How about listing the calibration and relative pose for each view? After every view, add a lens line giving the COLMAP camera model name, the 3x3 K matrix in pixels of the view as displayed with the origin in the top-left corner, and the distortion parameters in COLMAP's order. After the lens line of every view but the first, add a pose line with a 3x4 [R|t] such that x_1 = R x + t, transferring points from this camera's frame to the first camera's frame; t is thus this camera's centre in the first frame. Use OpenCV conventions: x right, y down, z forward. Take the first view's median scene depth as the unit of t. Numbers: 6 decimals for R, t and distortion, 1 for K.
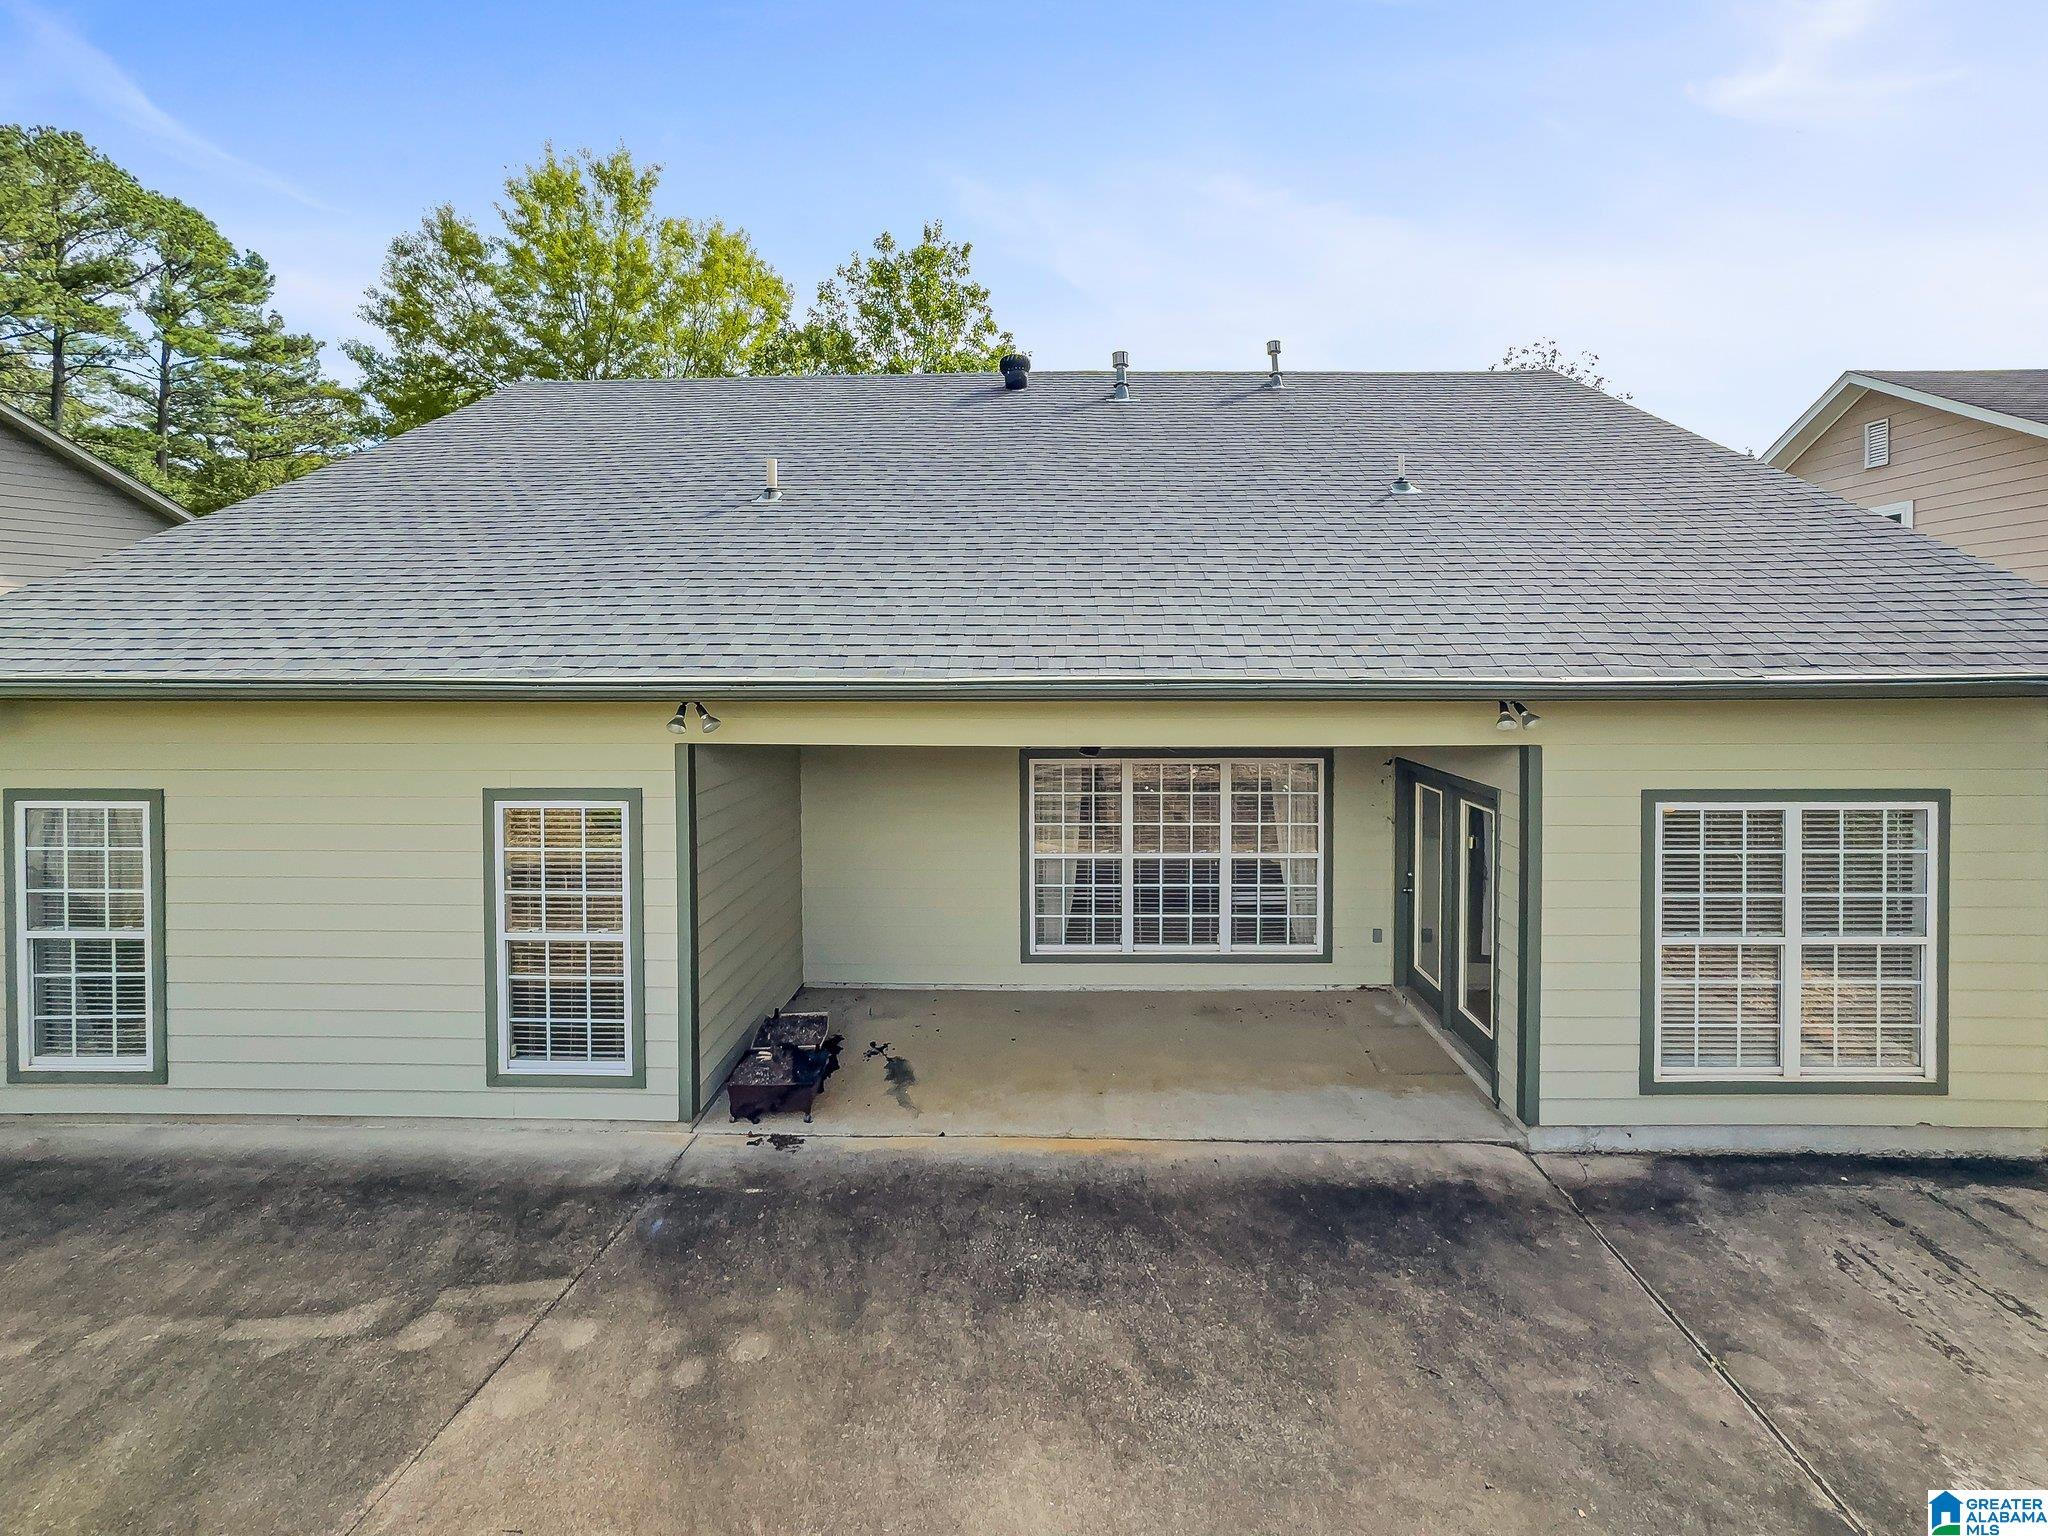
lens RADIAL K [[877.7, 0, 1027.7], [0, 877.7, 650.2], [0, 0, 1]] dist [-0.025148, 0.009296]
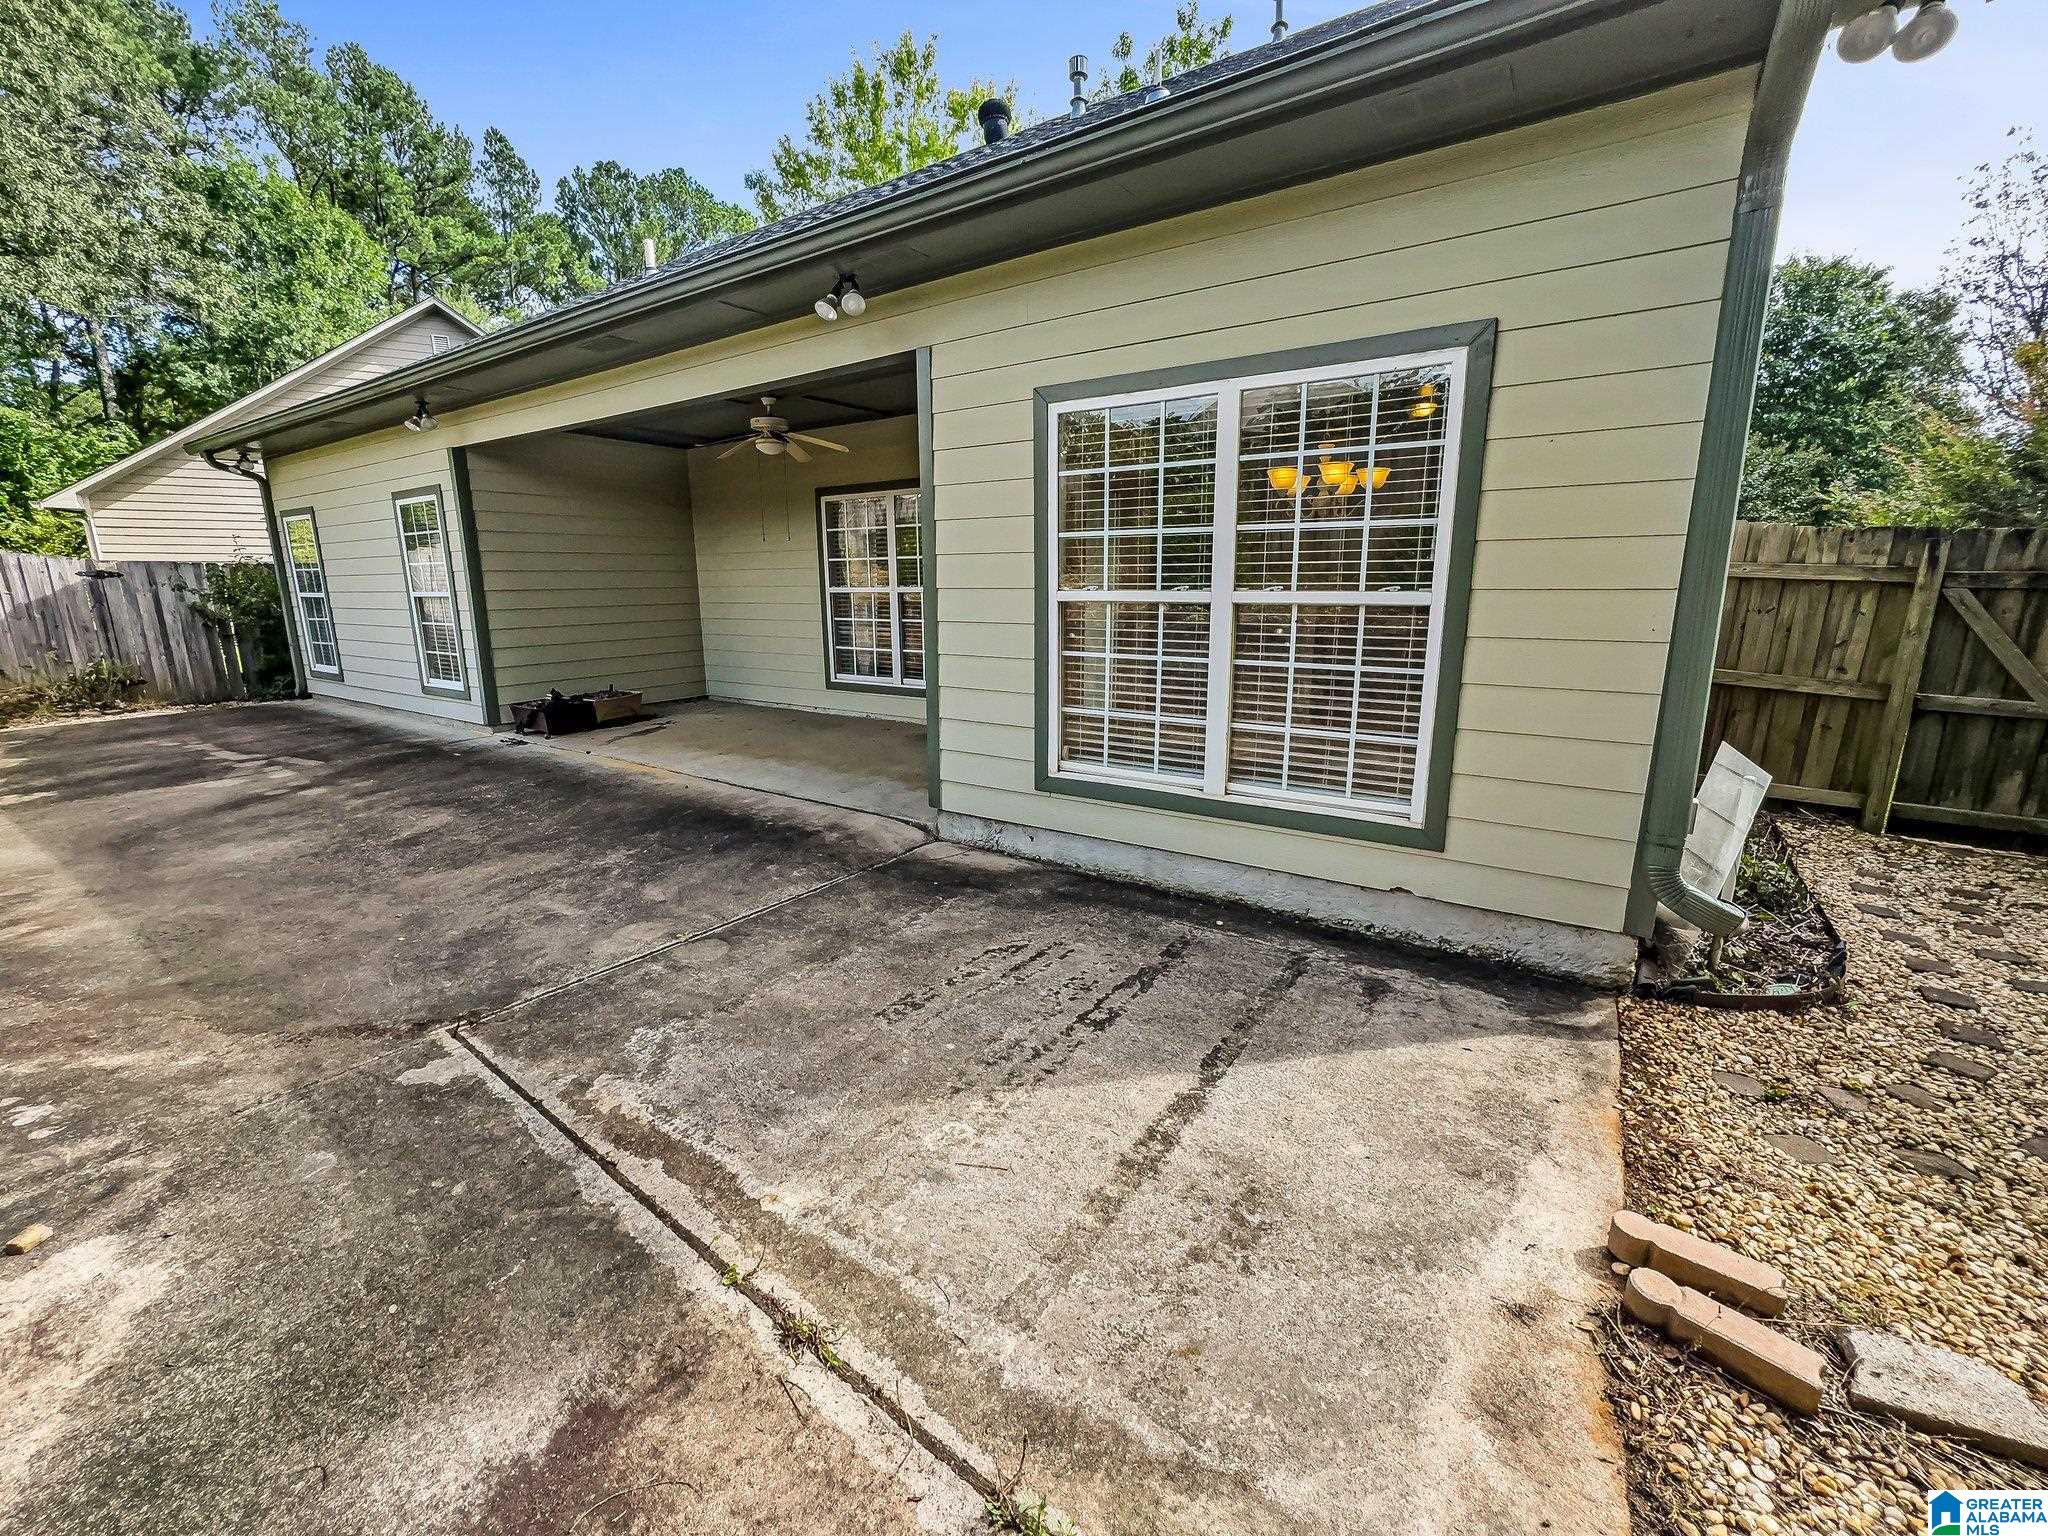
lens RADIAL K [[845.6, 0, 1024.0], [0, 845.6, 768.0], [0, 0, 1]] dist [-0.029304, 0.014843]
pose [[0.837802, 0.115179, -0.533687, 1.195351], [0.001075, 0.977145, 0.212573, 0.346730], [0.545974, -0.178667, 0.818530, 0.372044]]
